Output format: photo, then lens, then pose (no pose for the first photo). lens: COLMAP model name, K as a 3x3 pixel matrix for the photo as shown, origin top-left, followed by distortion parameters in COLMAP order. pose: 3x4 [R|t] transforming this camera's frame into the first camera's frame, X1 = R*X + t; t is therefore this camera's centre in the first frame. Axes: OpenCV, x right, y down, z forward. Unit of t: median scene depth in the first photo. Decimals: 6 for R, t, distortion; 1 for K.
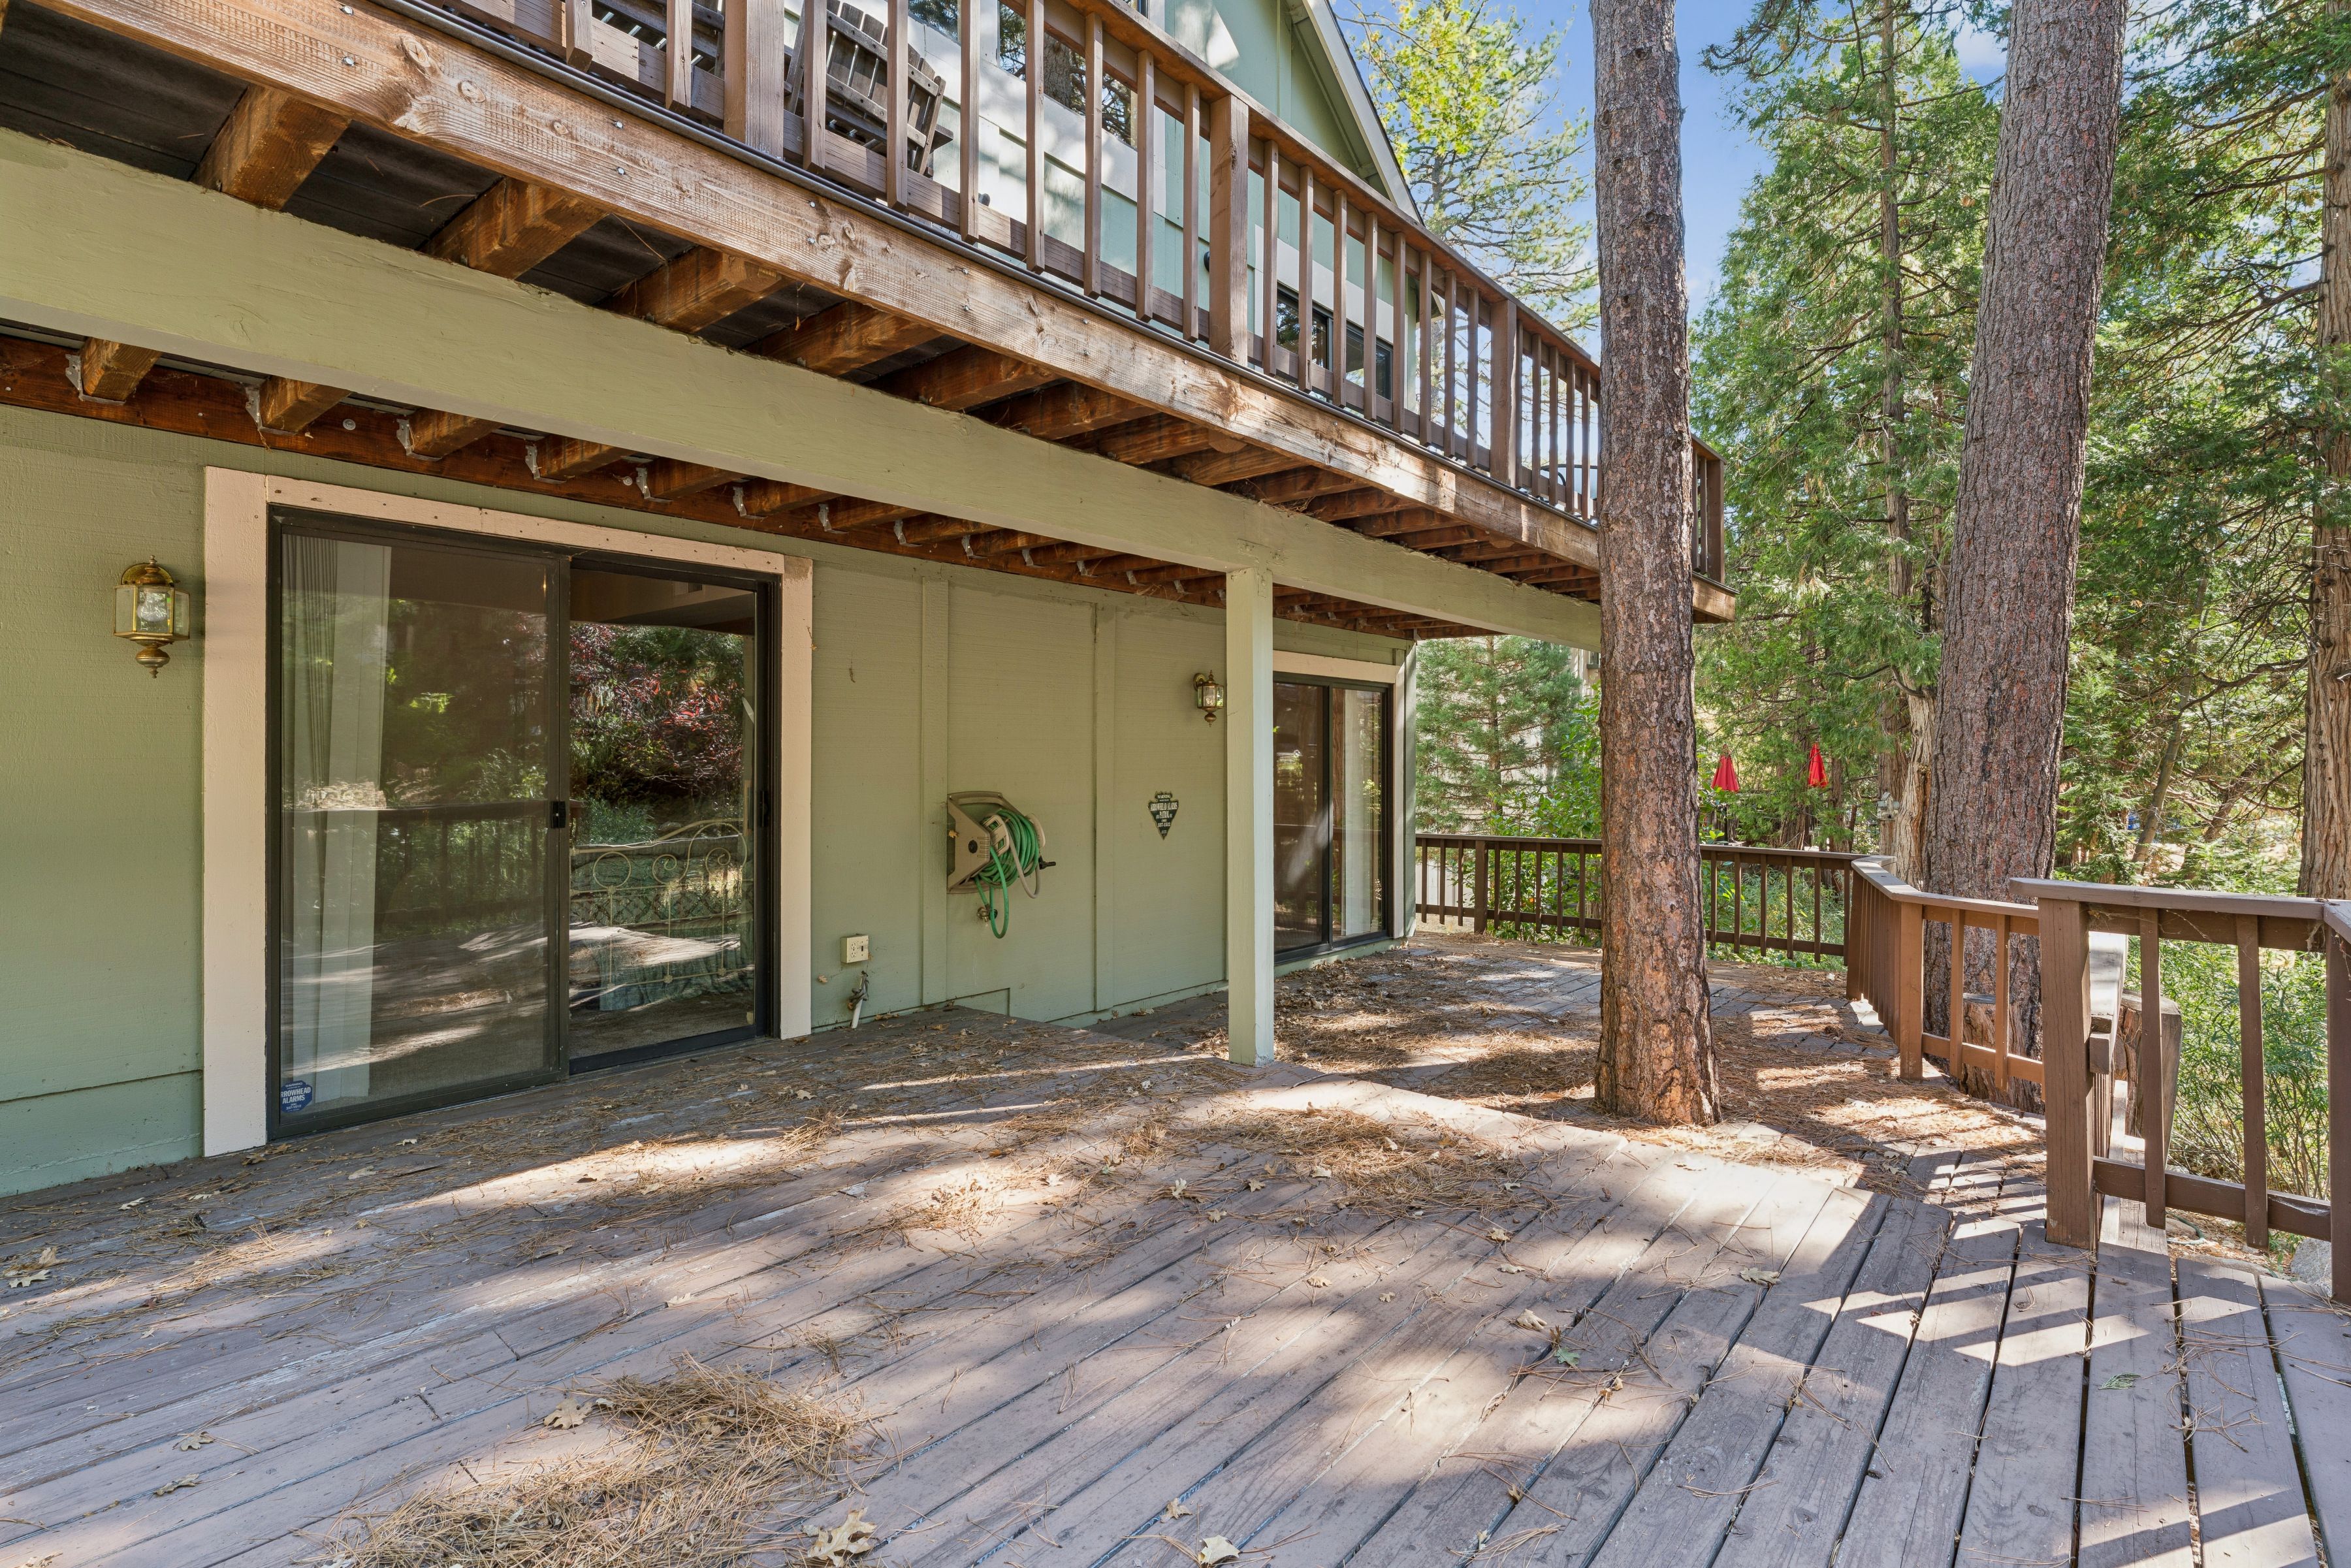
lens RADIAL K [[1107.9, 0, 1175.5], [0, 1107.9, 784.0], [0, 0, 1]] dist [-0.000194, -0.000054]
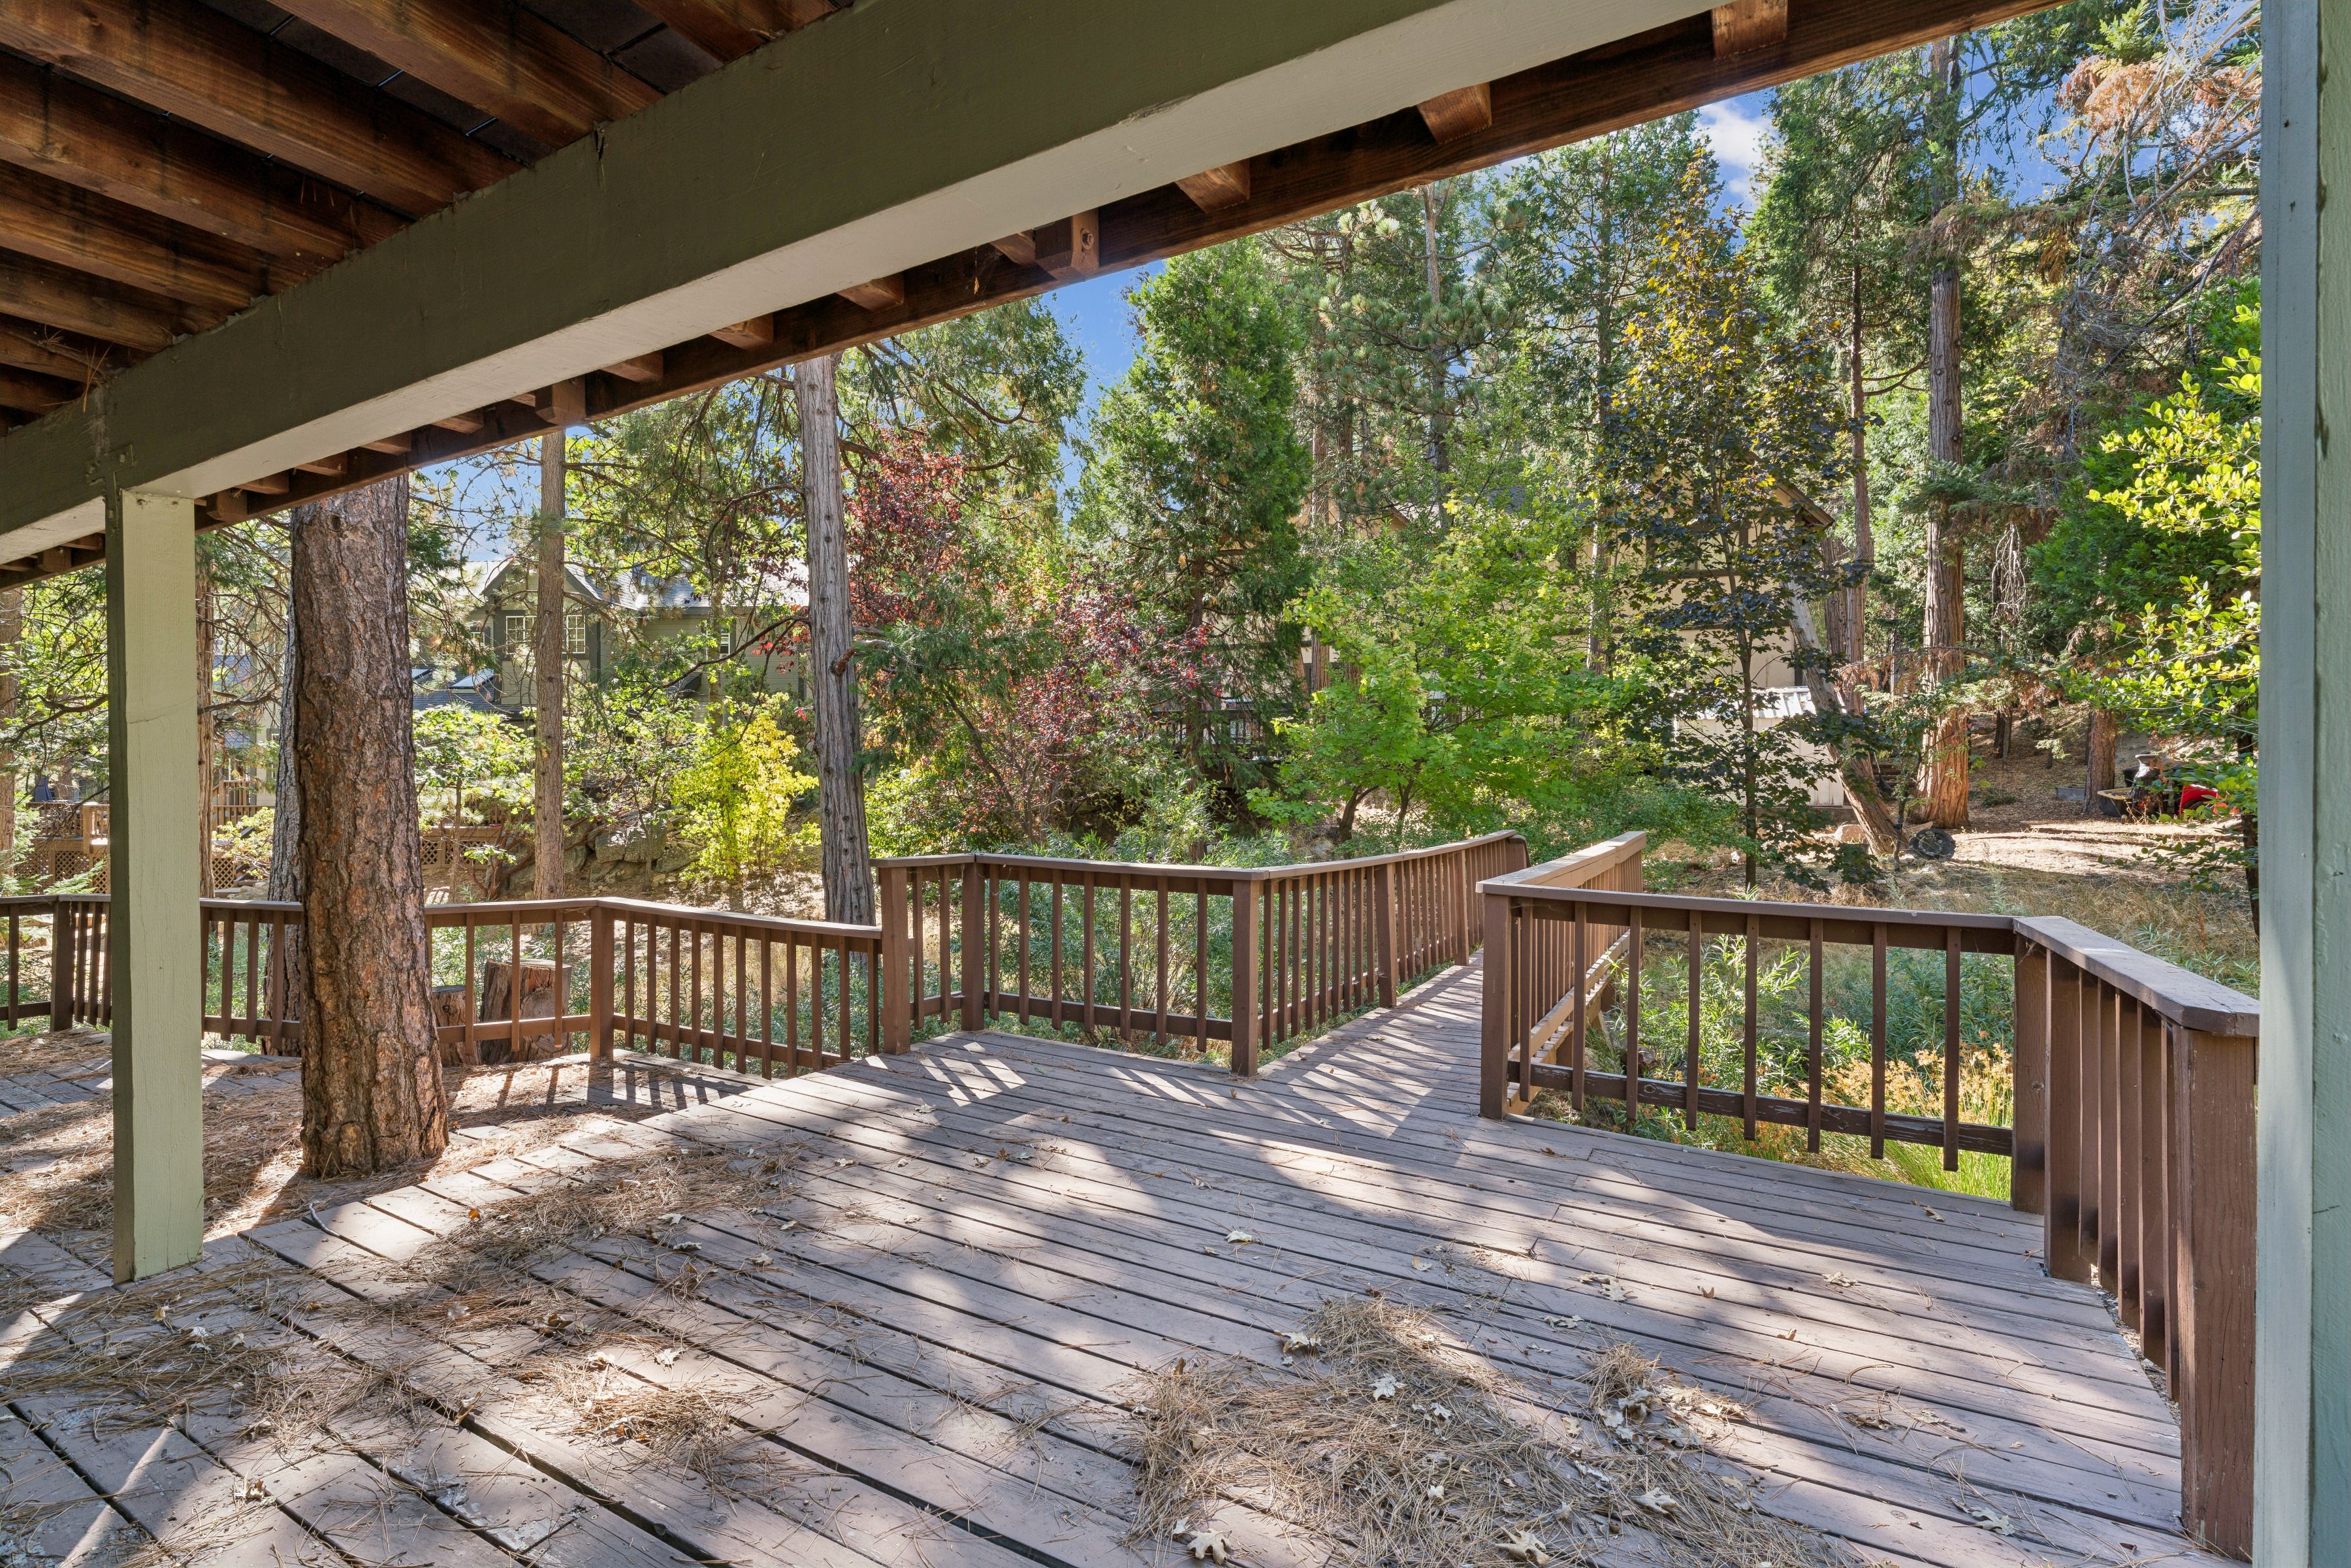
lens RADIAL K [[1087.8, 0, 1175.5], [0, 1087.8, 784.0], [0, 0, 1]] dist [0.000415, 0.000021]
pose [[-0.174542, -0.004447, 0.984640, -1.006638], [0.007865, 0.999952, 0.005910, -0.044216], [-0.984618, 0.008776, -0.174498, 0.800566]]
